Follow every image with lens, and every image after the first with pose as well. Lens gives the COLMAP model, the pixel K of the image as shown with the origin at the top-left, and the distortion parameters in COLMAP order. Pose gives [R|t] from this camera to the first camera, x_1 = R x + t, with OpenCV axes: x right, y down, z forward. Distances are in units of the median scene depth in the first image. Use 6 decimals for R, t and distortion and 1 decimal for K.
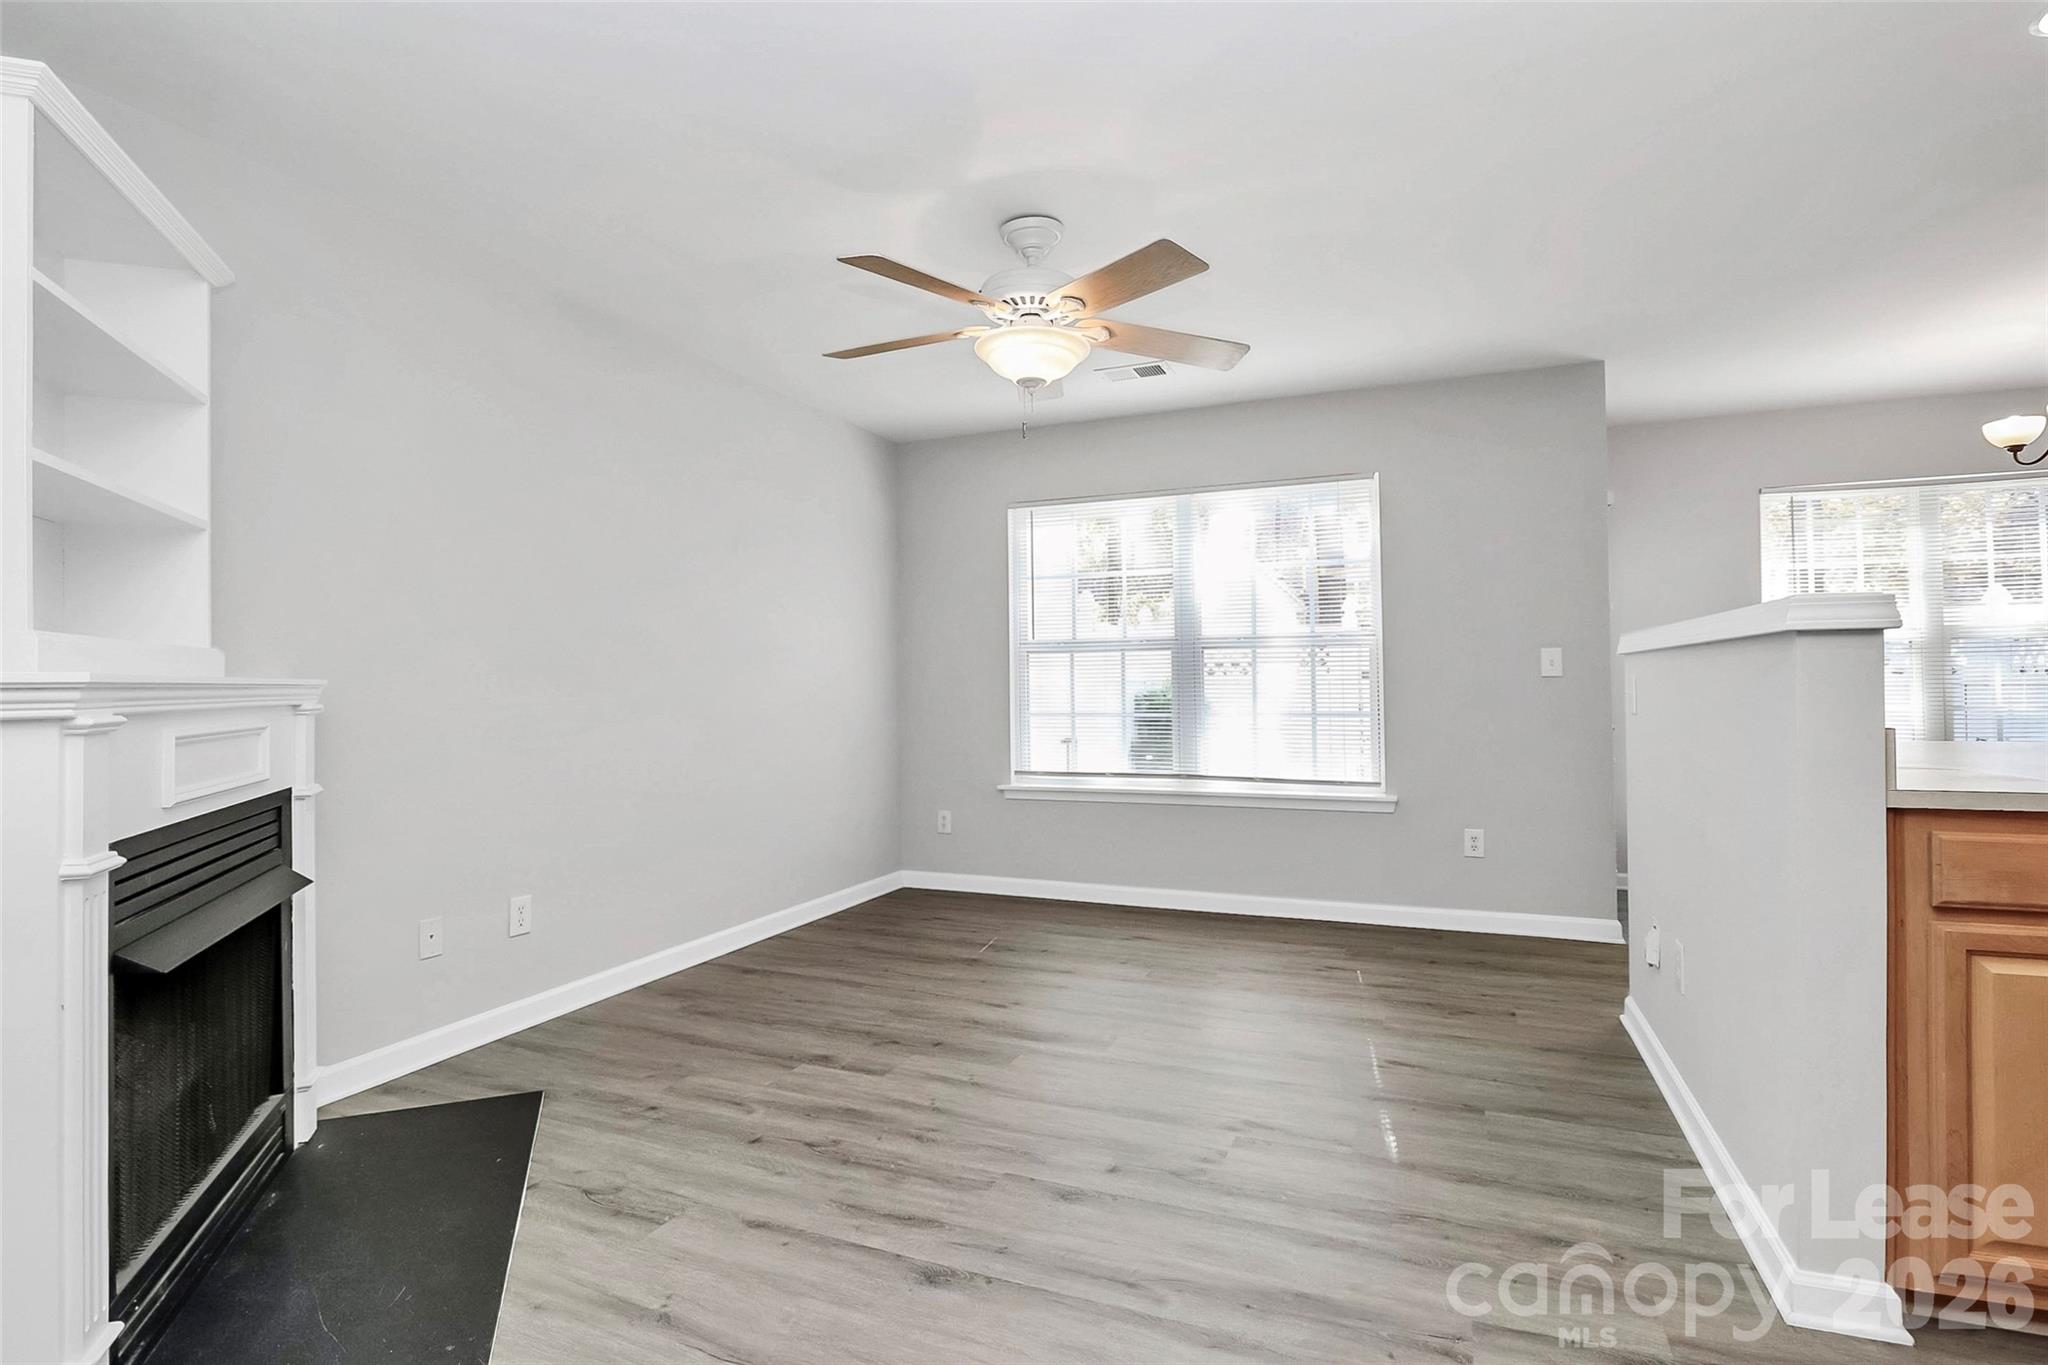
lens RADIAL K [[990.4, 0, 1024.6], [0, 990.4, 677.6], [0, 0, 1]] dist [-0.018200, -0.000557]
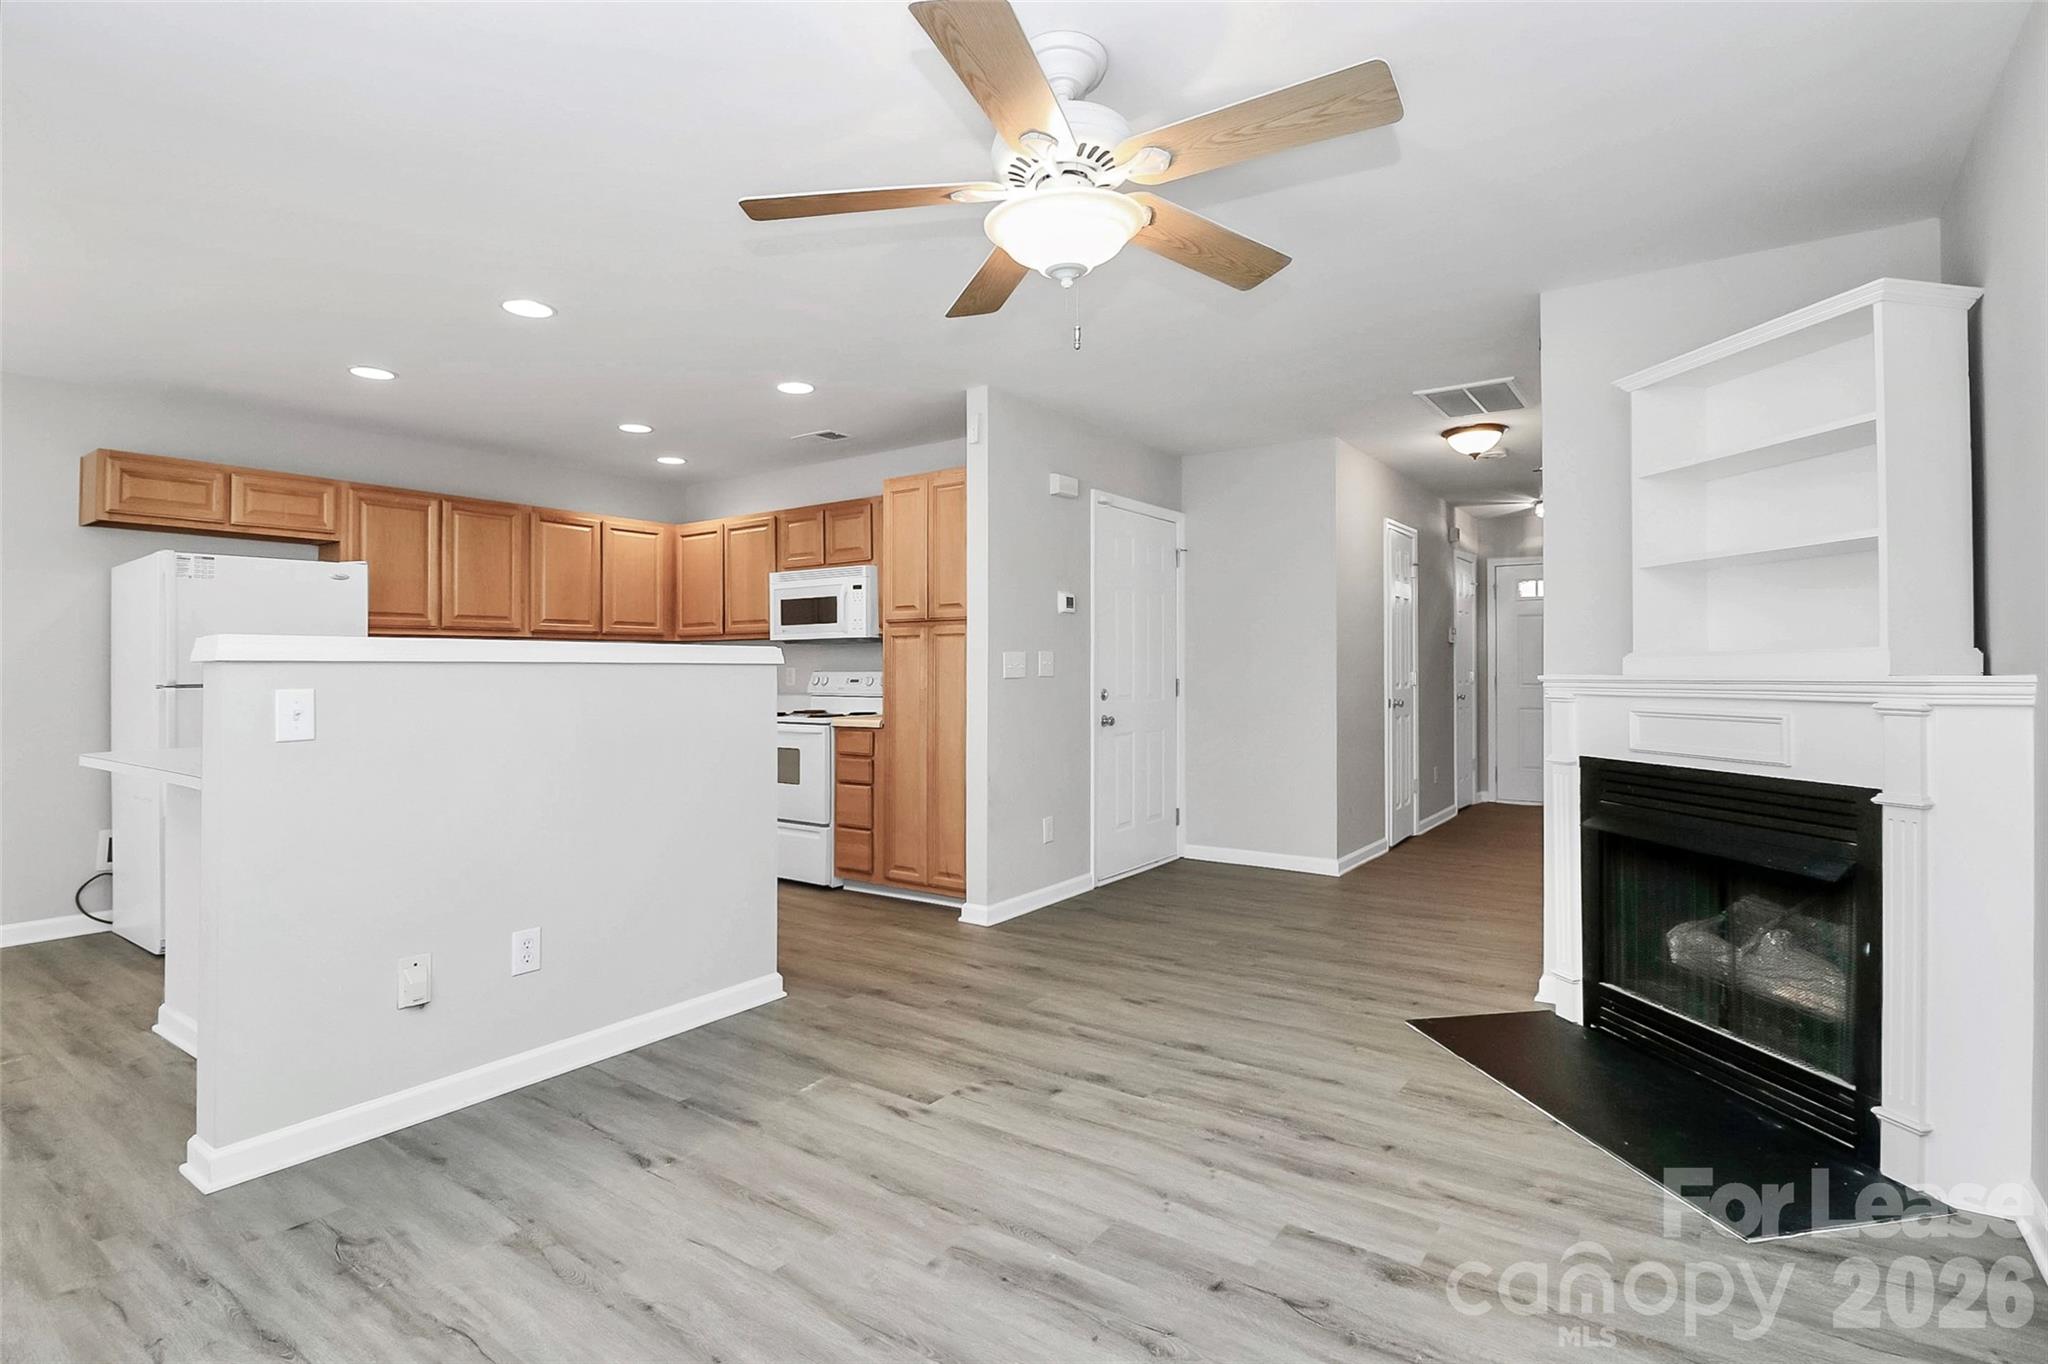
lens RADIAL K [[990.4, 0, 1030.8], [0, 990.4, 673.9], [0, 0, 1]] dist [-0.018200, -0.000557]
pose [[-0.976214, 0.012670, 0.216437, -0.139316], [0.009926, 0.999856, -0.013761, -0.000564], [-0.216580, -0.011285, -0.976200, 2.023927]]
